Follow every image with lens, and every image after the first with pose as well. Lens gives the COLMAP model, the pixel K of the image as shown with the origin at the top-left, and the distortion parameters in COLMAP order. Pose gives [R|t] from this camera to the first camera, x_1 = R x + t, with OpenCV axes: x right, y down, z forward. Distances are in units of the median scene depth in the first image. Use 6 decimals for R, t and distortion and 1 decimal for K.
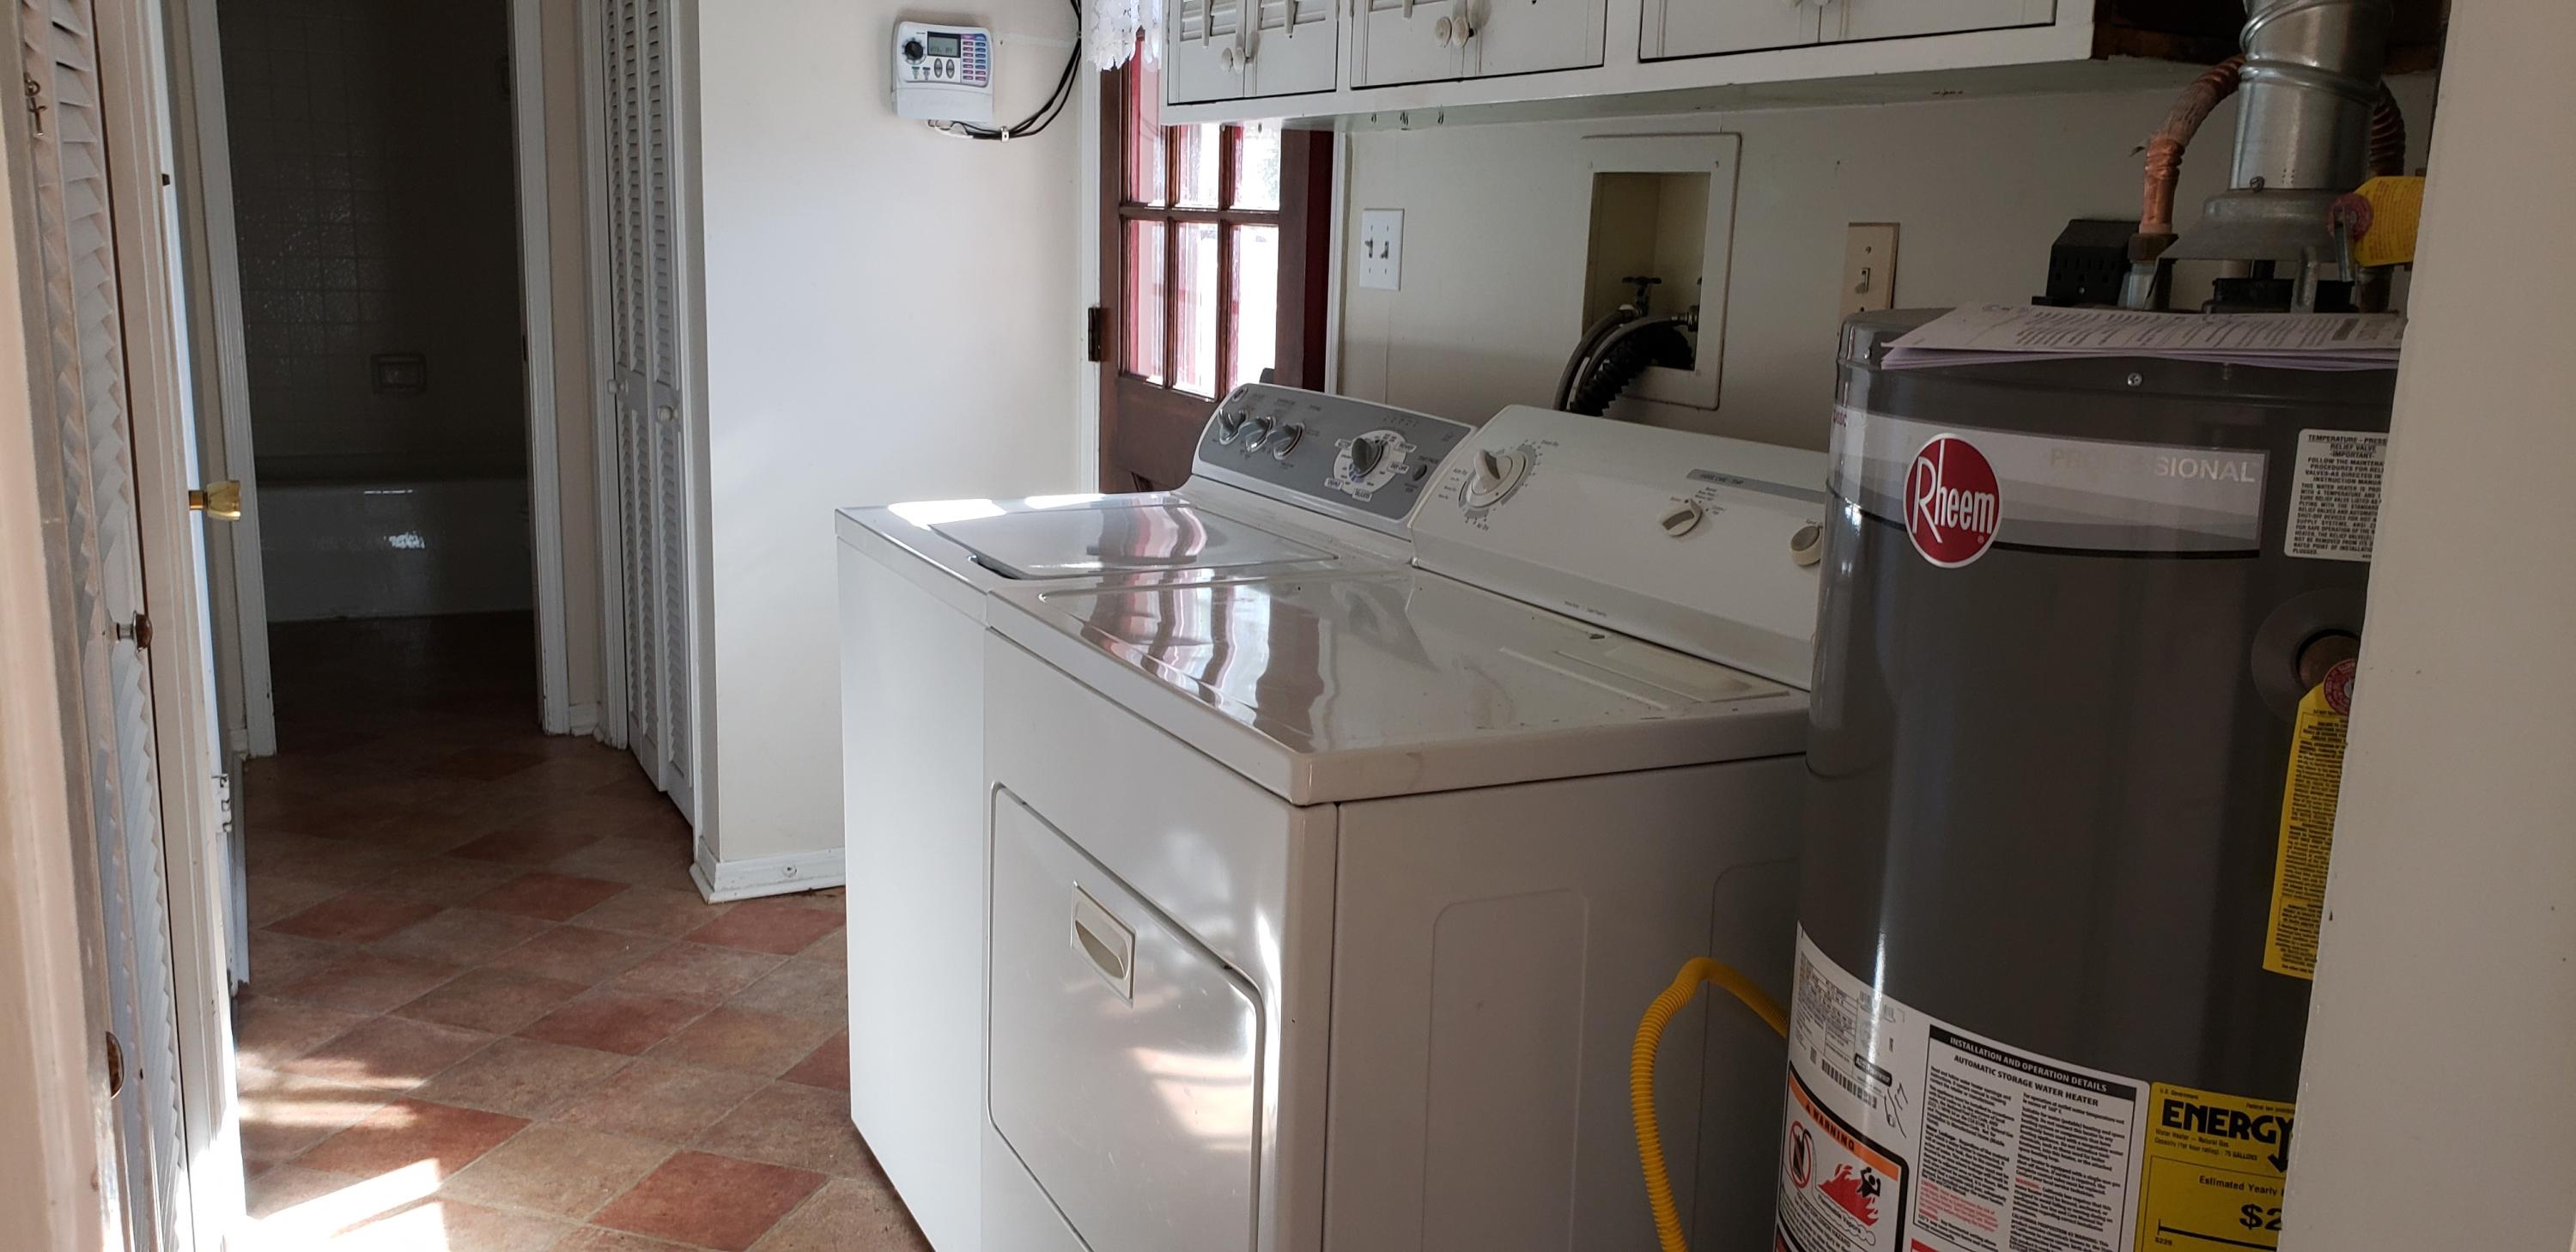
lens RADIAL K [[2019.7, 0, 1288.0], [0, 2019.7, 626.0], [0, 0, 1]] dist [0.061894, -0.068331]
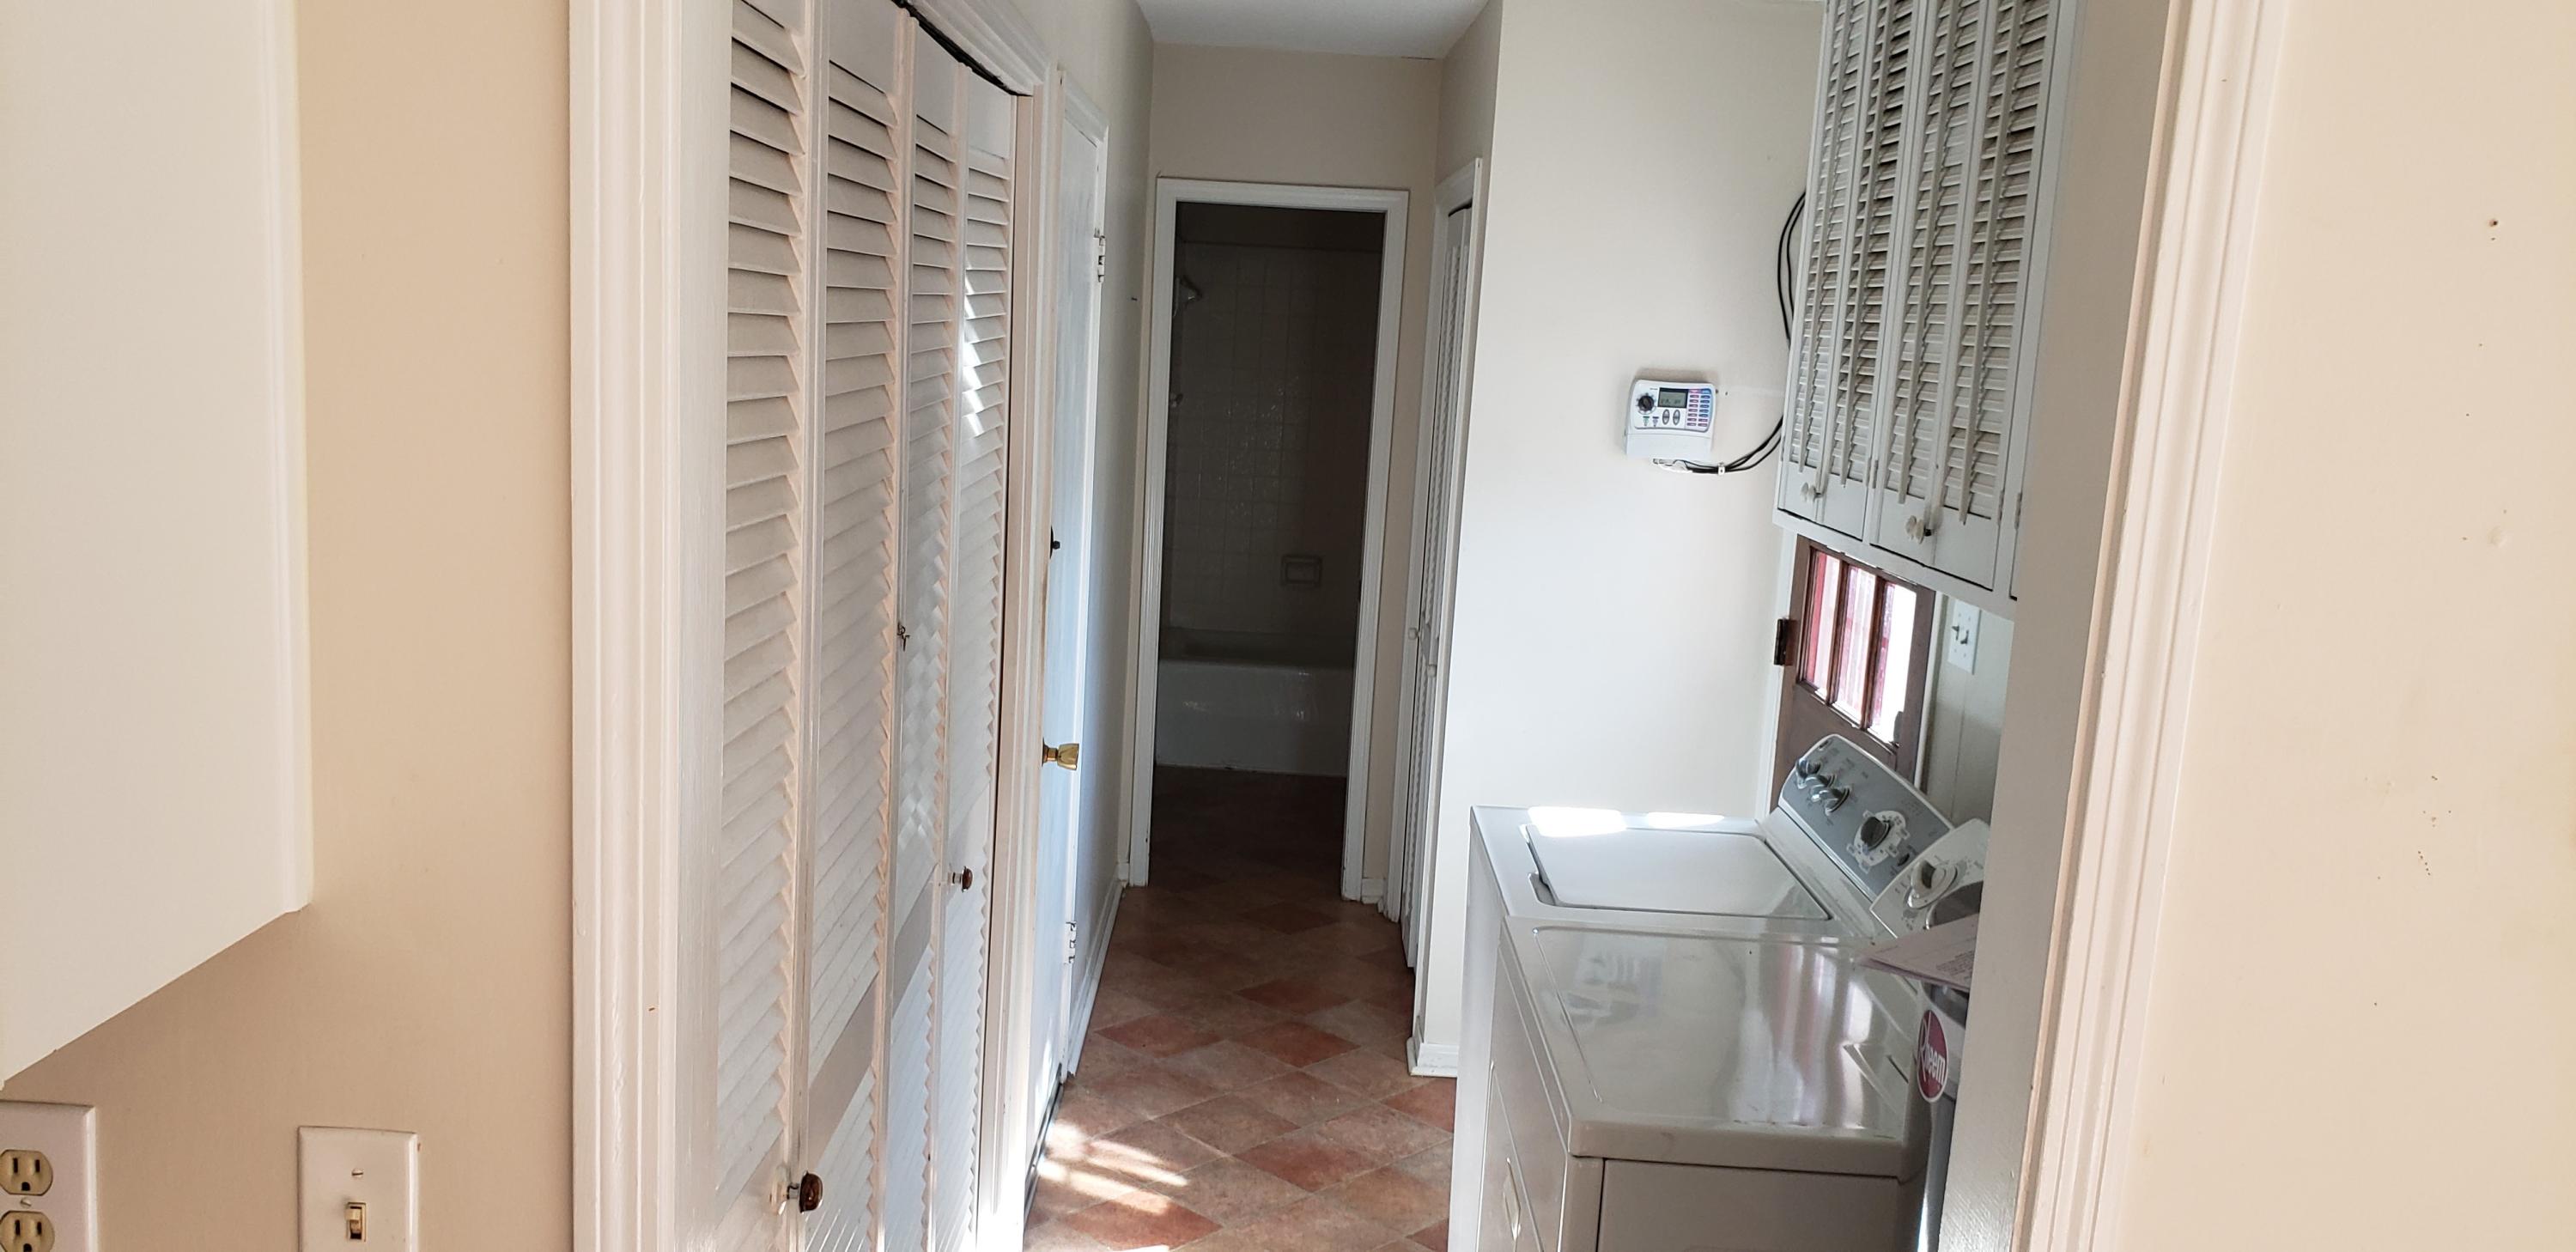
lens RADIAL K [[2019.7, 0, 1288.0], [0, 2019.7, 626.0], [0, 0, 1]] dist [0.061894, -0.068331]
pose [[0.893256, 0.094816, -0.439436, 0.167334], [-0.123215, 0.991709, -0.036485, -0.081649], [0.432334, 0.086735, 0.897532, -0.161299]]
